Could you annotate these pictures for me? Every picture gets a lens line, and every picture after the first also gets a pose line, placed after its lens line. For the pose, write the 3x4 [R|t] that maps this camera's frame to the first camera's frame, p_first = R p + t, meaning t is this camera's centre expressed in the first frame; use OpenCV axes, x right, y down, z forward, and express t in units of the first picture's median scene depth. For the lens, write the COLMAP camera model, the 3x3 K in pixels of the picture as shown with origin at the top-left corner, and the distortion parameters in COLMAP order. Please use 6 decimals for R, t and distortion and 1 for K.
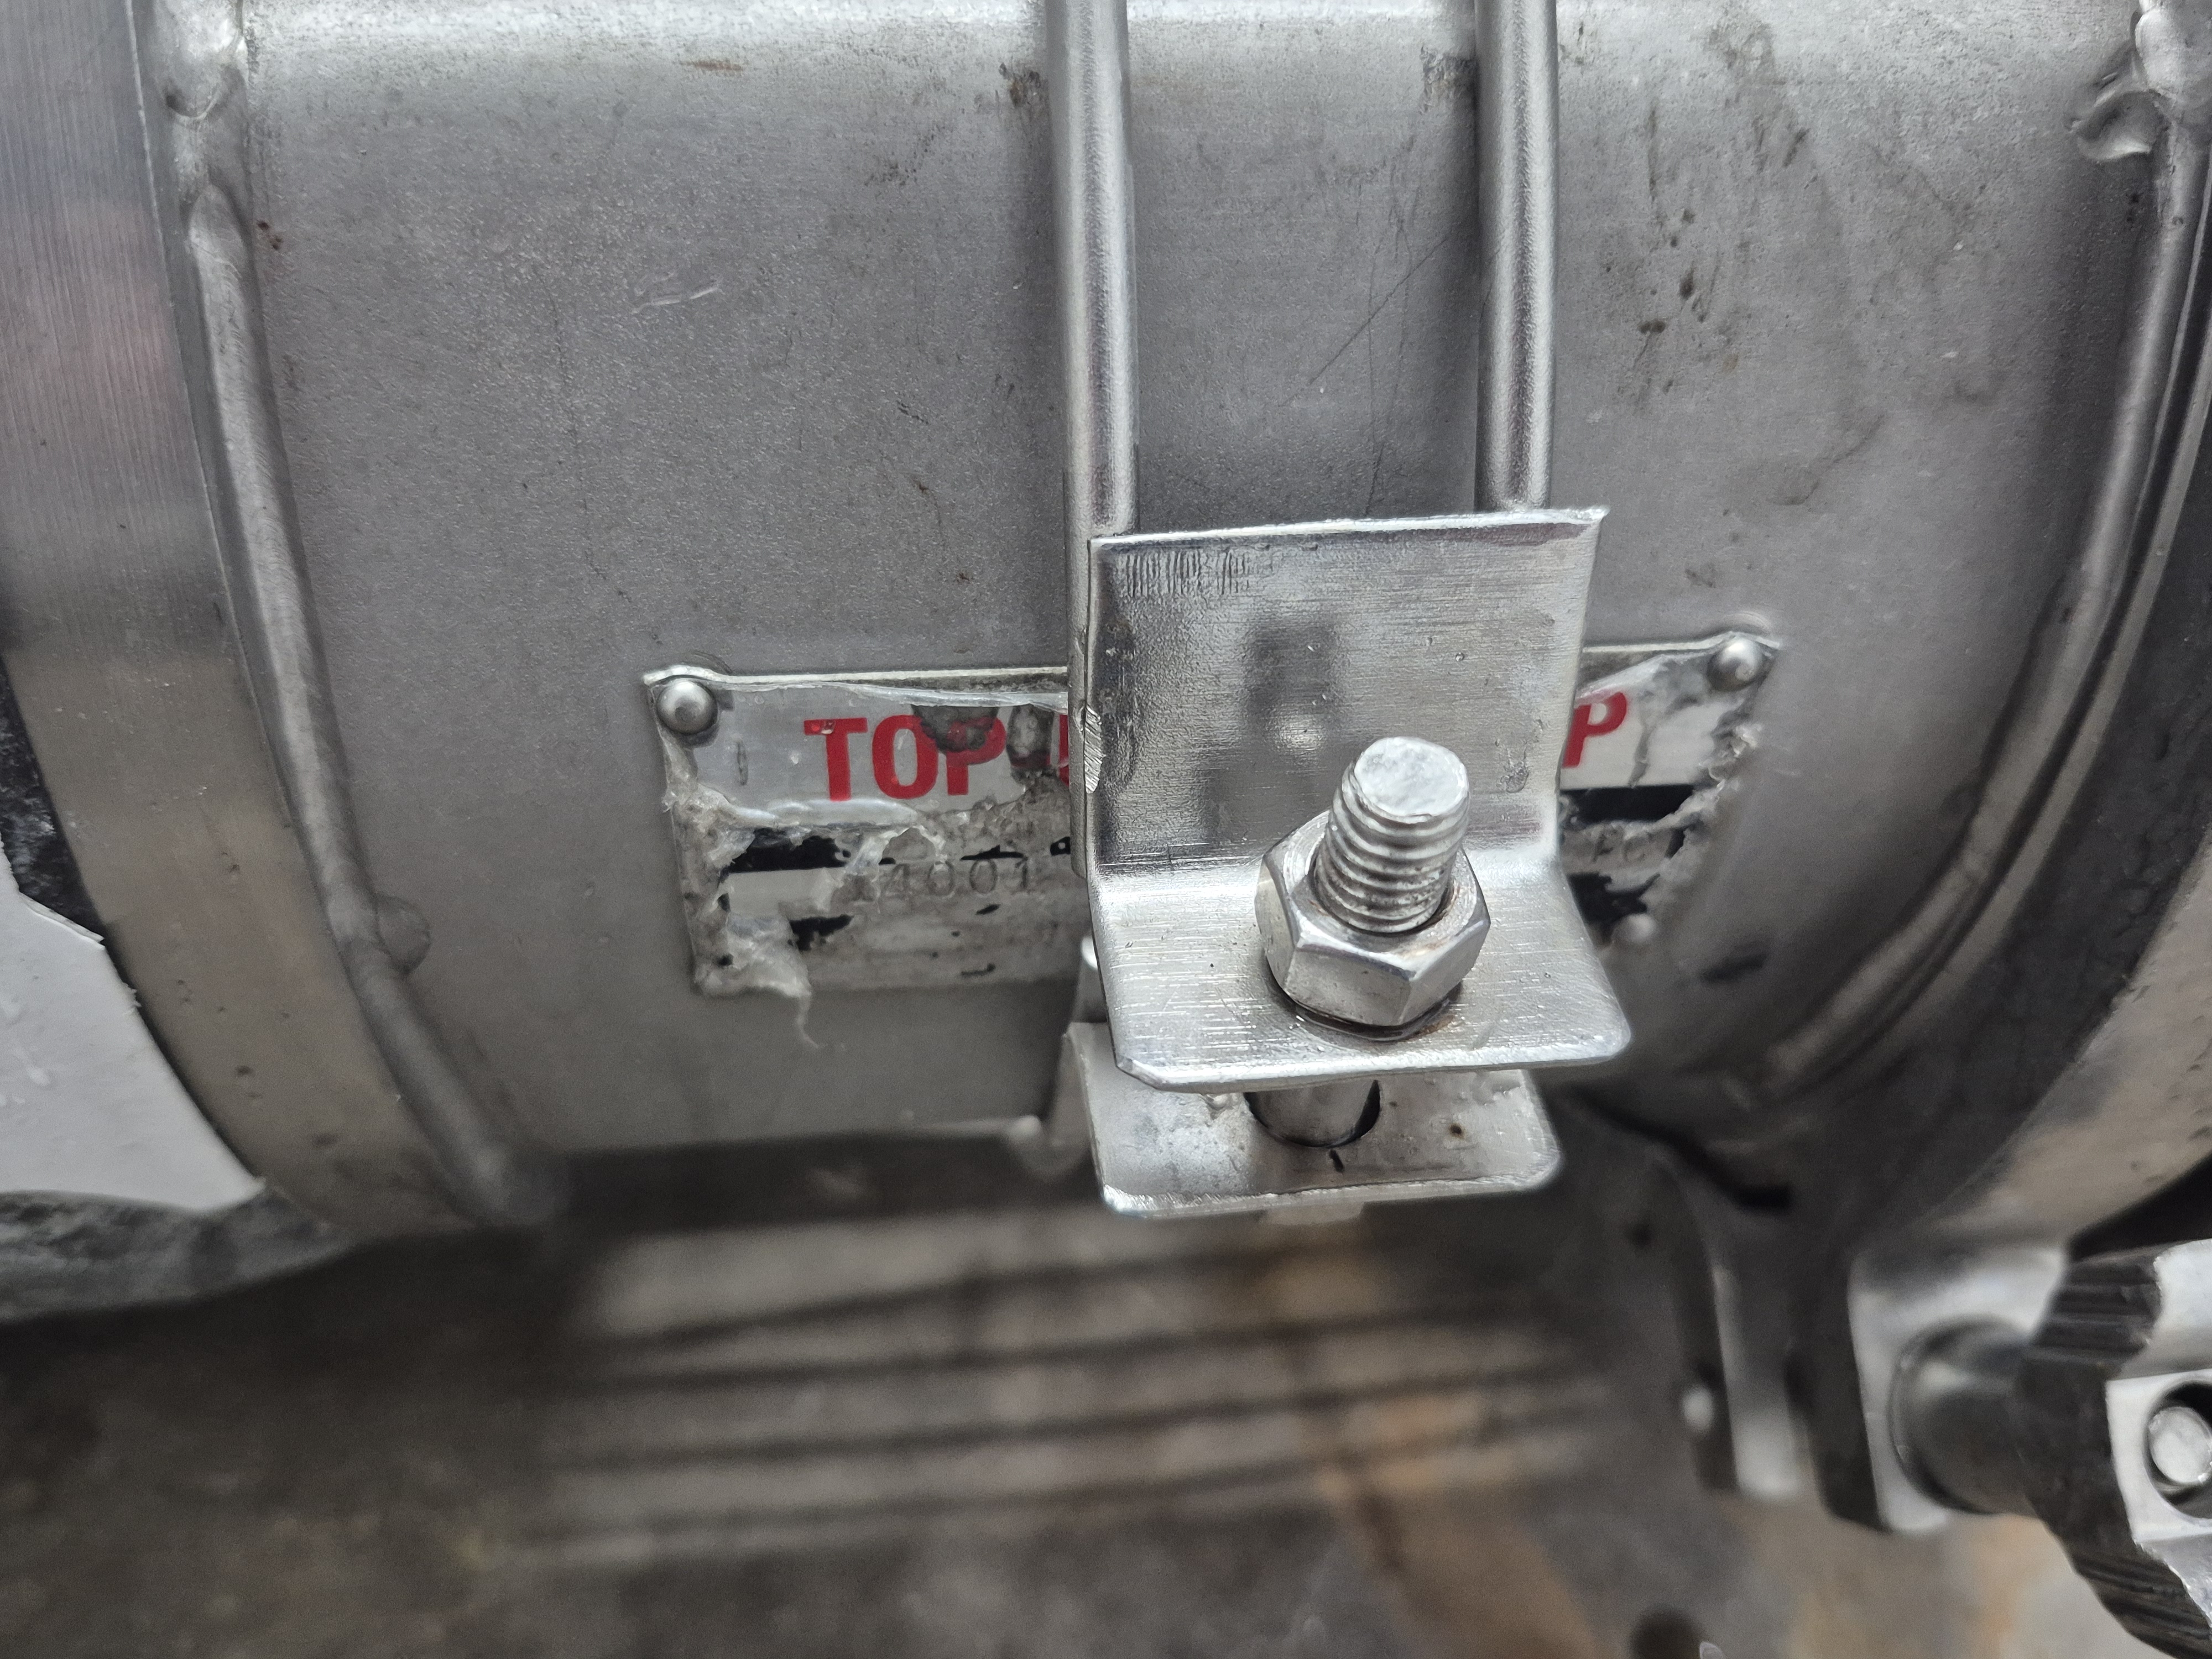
lens RADIAL K [[1819.1, 0, 1106.0], [0, 1819.1, 829.5], [0, 0, 1]] dist [0.068324, -0.214241]
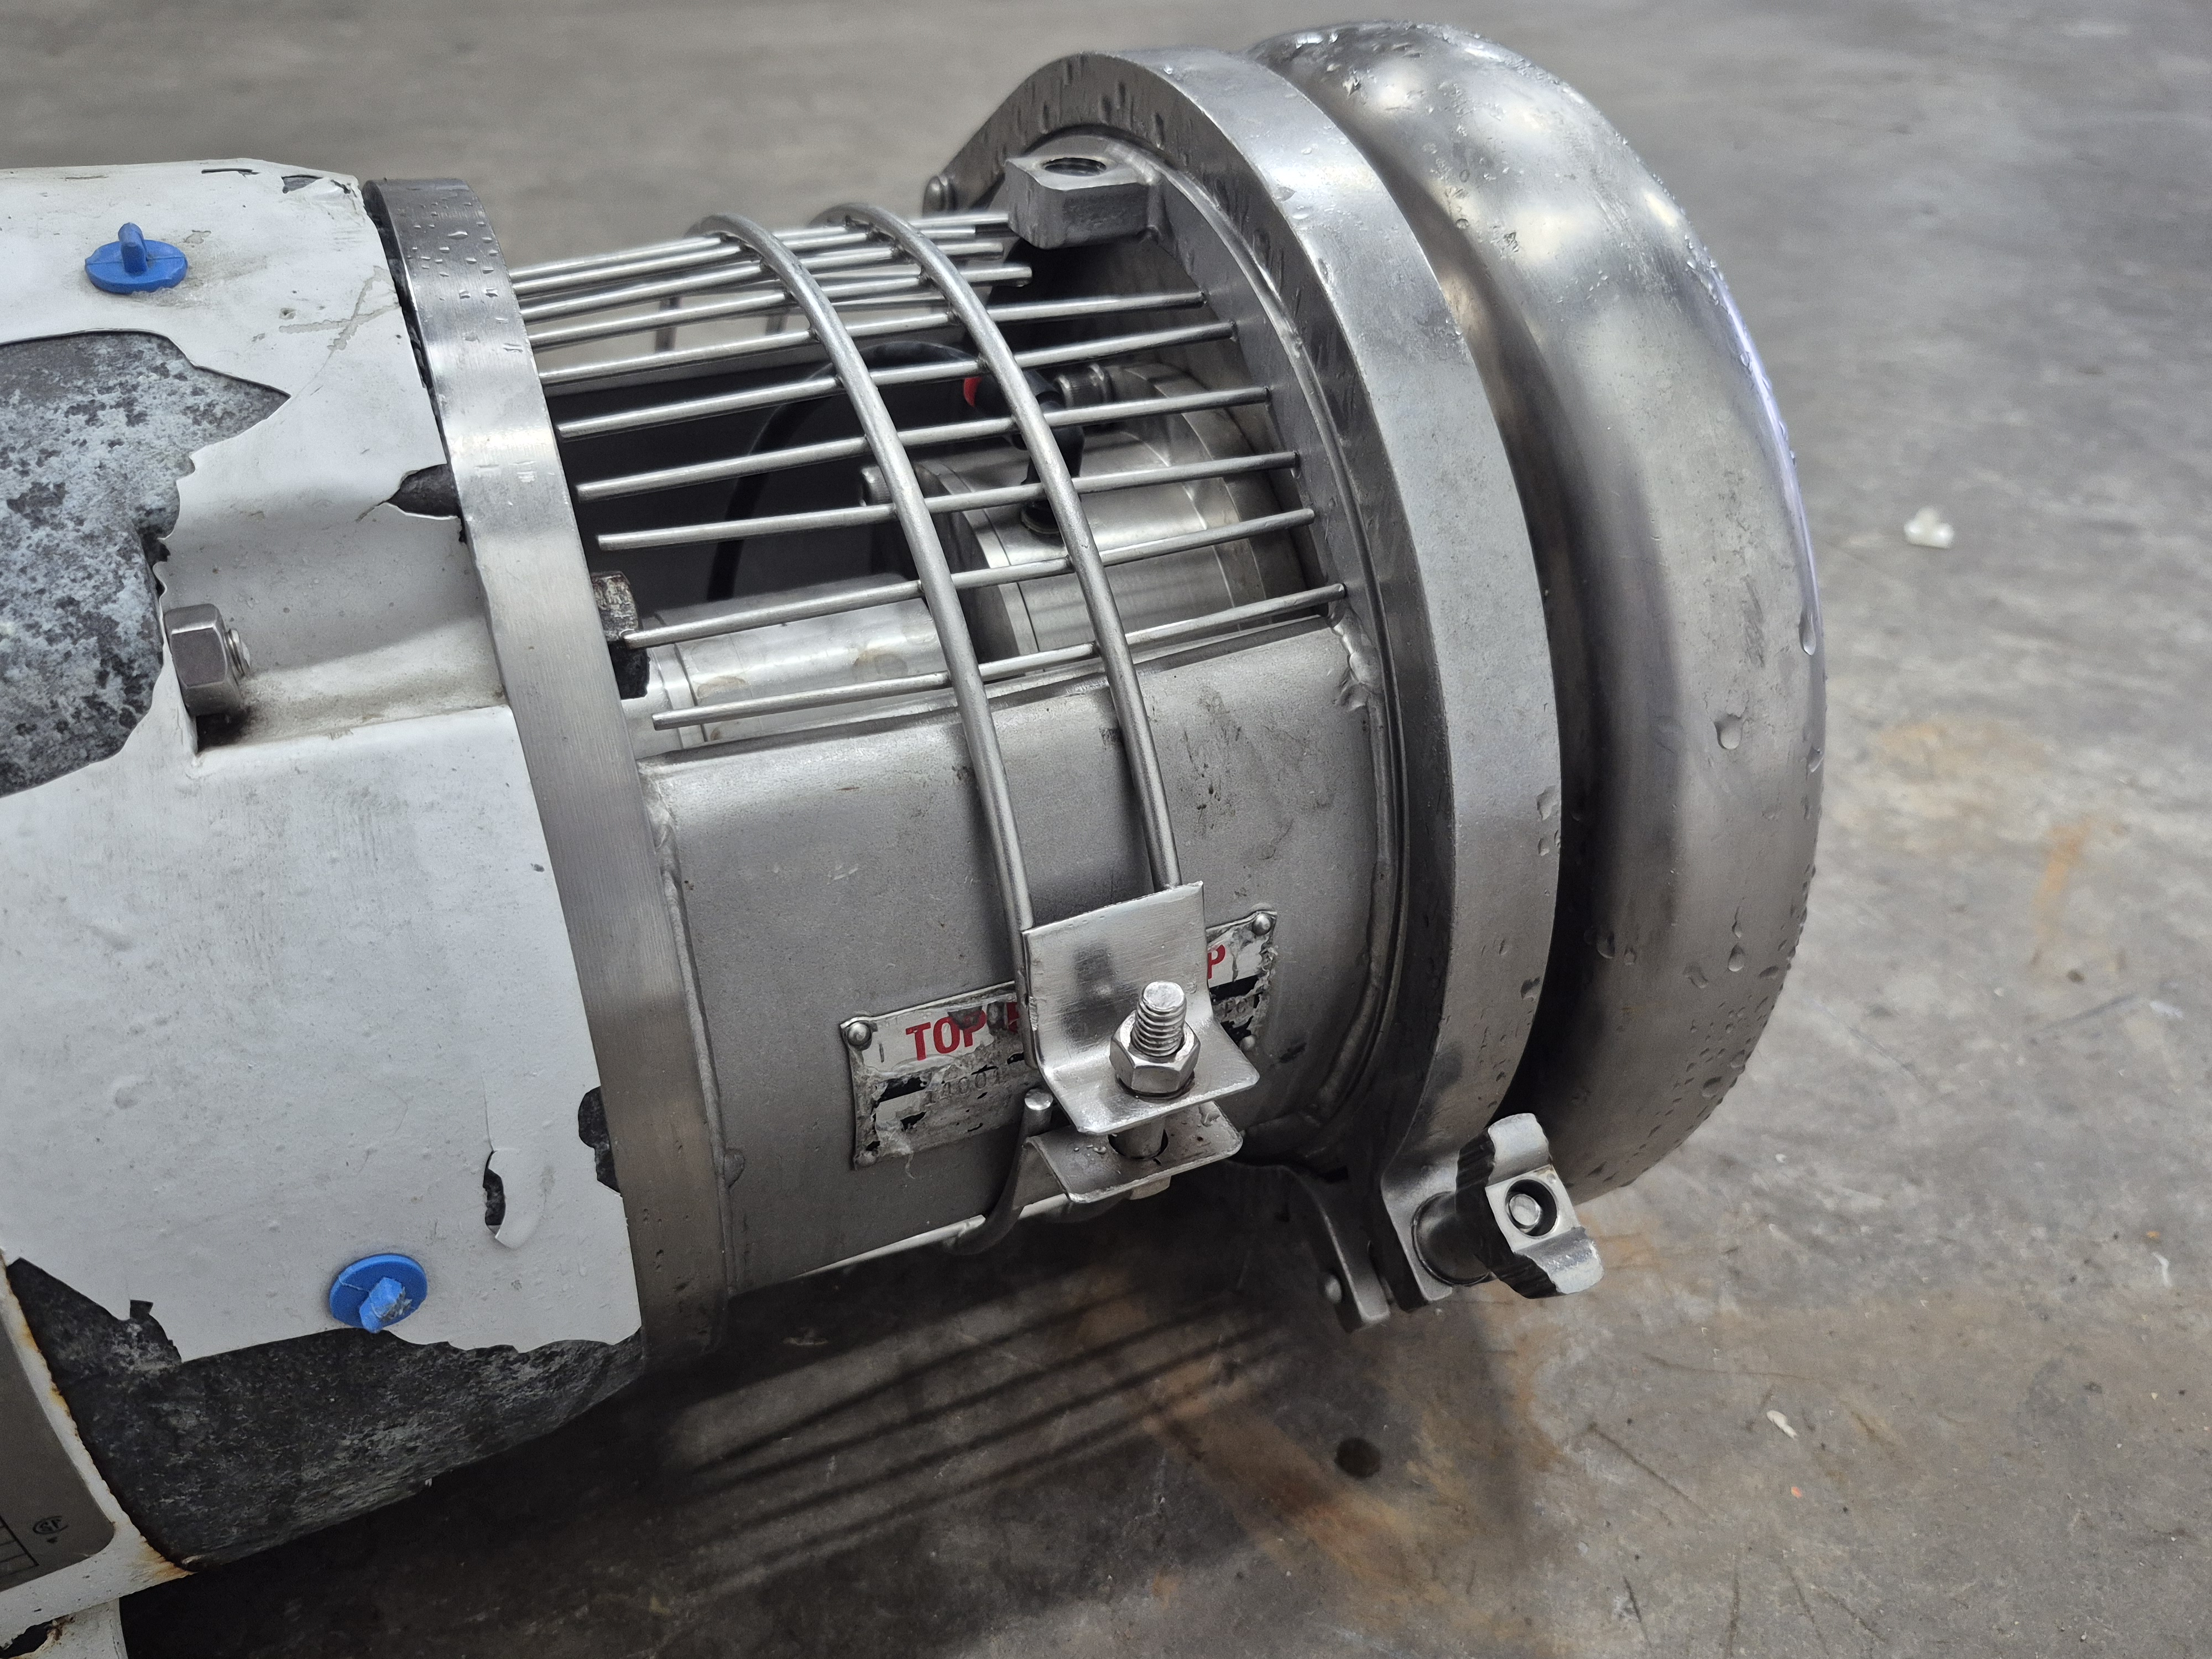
lens RADIAL K [[1819.1, 0, 1106.0], [0, 1819.1, 829.5], [0, 0, 1]] dist [0.068324, -0.214241]
pose [[0.947097, -0.192031, 0.257160, -0.454962], [0.227045, 0.967195, -0.113946, 0.017764], [-0.226843, 0.166305, 0.959628, -1.311145]]
